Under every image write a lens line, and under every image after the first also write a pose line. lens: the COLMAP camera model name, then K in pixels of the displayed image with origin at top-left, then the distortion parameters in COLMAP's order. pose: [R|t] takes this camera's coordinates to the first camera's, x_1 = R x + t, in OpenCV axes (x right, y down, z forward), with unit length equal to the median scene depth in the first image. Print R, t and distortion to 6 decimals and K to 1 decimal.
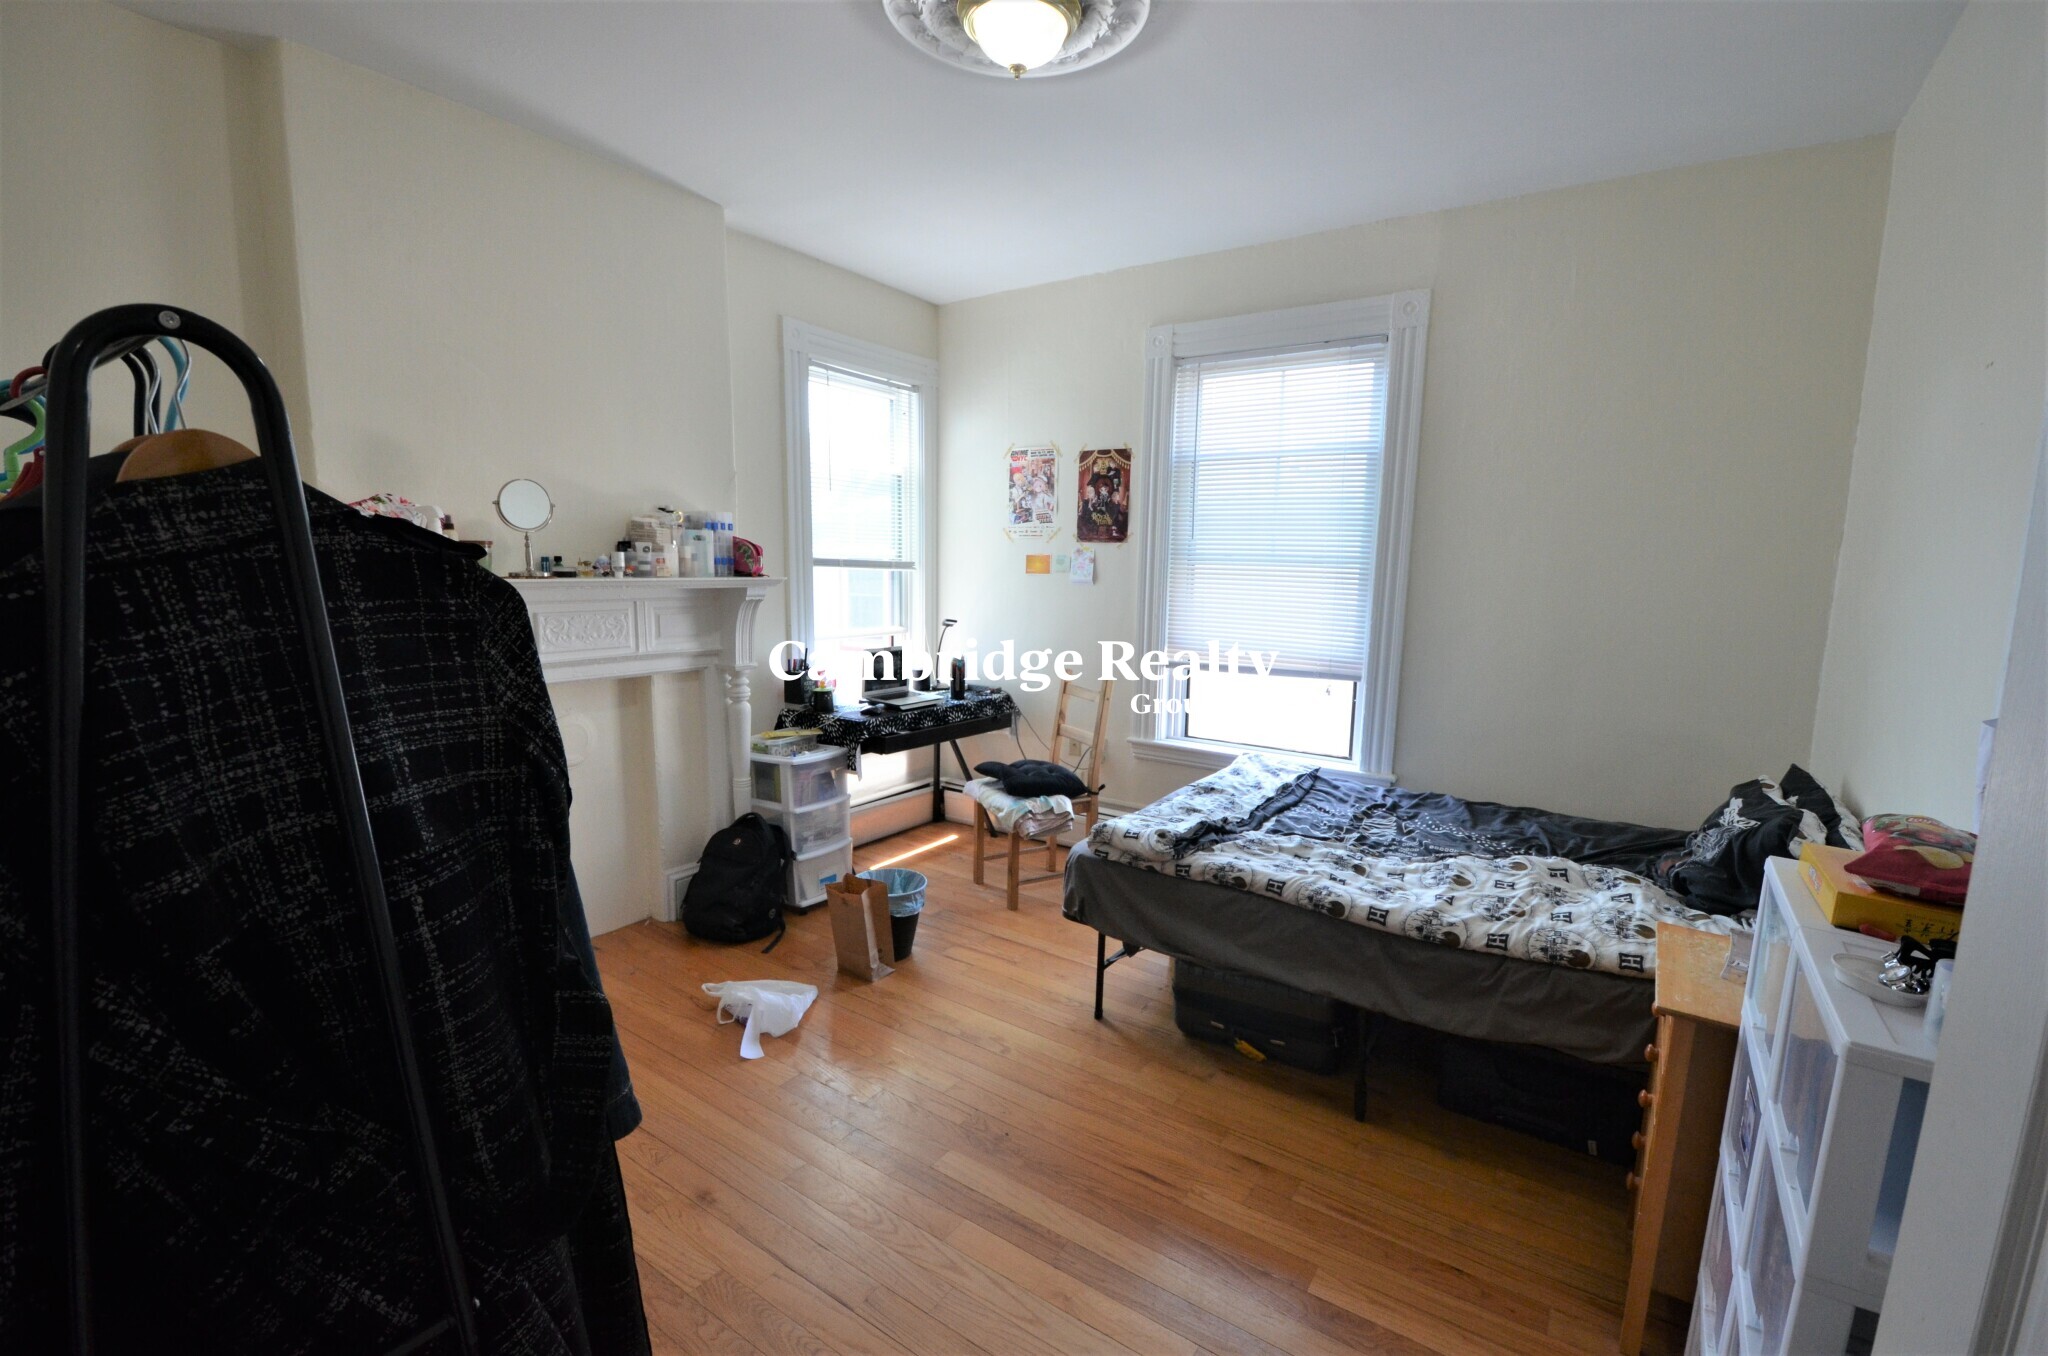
lens RADIAL K [[886.9, 0, 1017.0], [0, 886.9, 700.0], [0, 0, 1]] dist [0.010674, -0.020122]
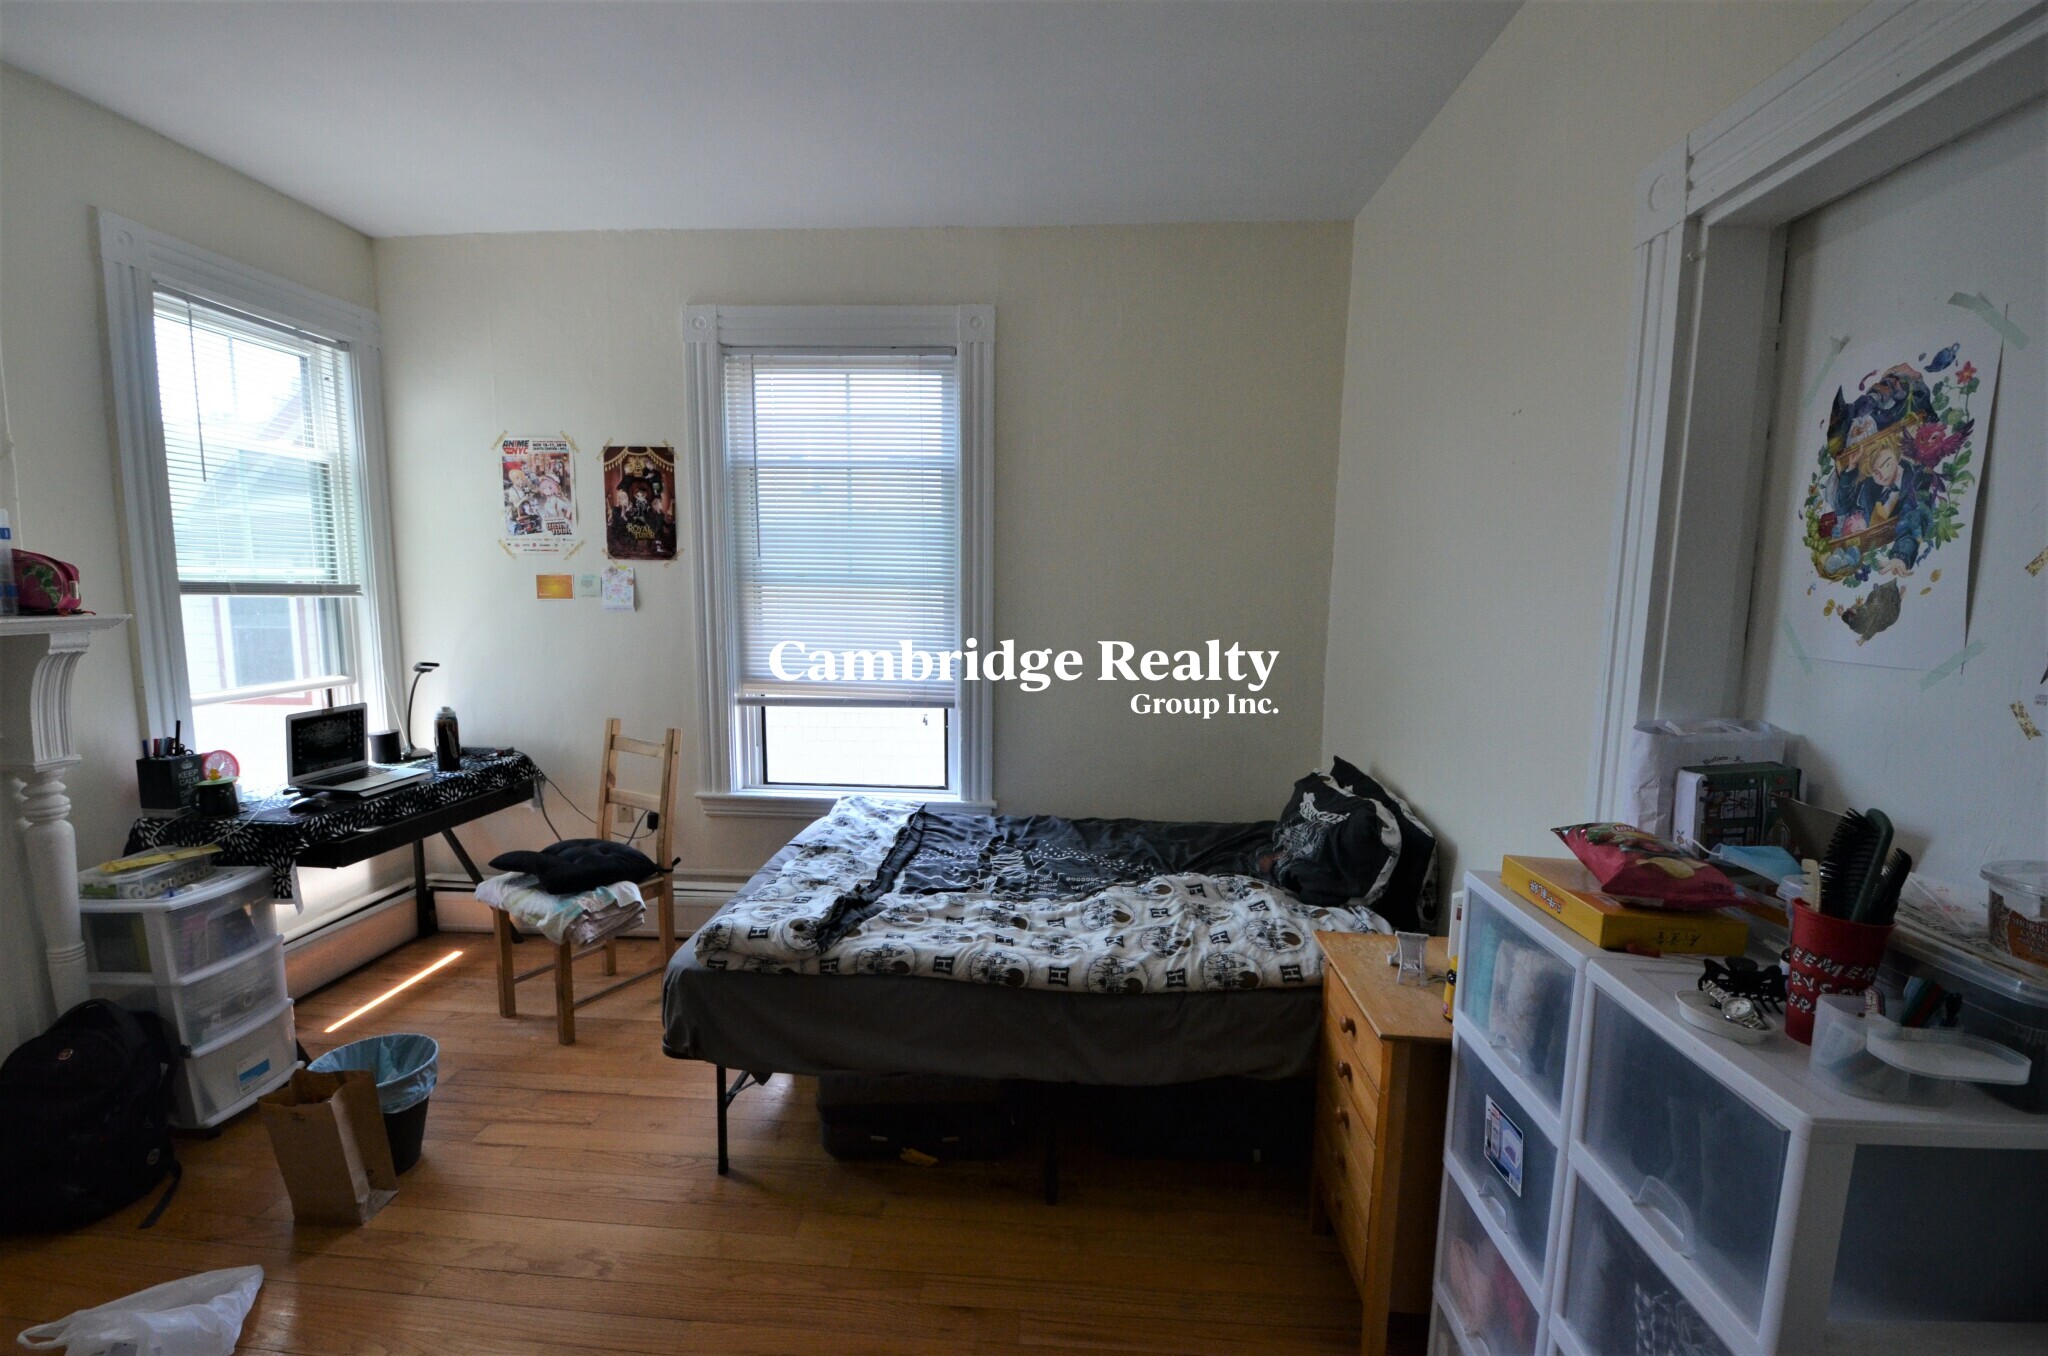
lens RADIAL K [[886.9, 0, 1017.0], [0, 886.9, 700.0], [0, 0, 1]] dist [0.010674, -0.020122]
pose [[0.855933, -0.073081, 0.511896, -0.046483], [0.082971, 0.996546, 0.003537, -0.028197], [-0.510387, 0.039445, 0.859040, 0.154295]]
